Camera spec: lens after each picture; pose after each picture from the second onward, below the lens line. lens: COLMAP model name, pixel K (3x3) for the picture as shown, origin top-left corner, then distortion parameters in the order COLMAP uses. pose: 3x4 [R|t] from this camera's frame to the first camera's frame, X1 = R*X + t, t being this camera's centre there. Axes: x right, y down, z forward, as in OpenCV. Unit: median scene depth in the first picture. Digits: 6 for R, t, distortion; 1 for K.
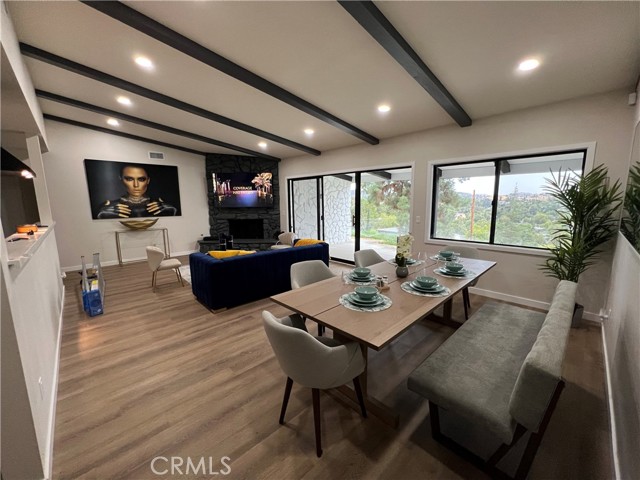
lens RADIAL K [[256.7, 0, 318.7], [0, 256.7, 238.4], [0, 0, 1]] dist [-0.001090, -0.000299]
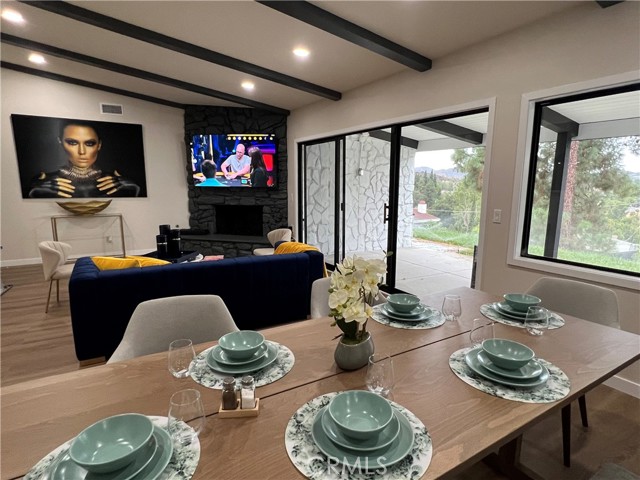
lens RADIAL K [[355.3, 0, 320.8], [0, 355.3, 241.1], [0, 0, 1]] dist [-0.000859, 0.001082]
pose [[0.975106, 0.052758, -0.215371, 0.146808], [-0.048859, 0.998532, 0.023391, -0.017236], [0.216289, -0.012286, 0.976252, 0.184285]]
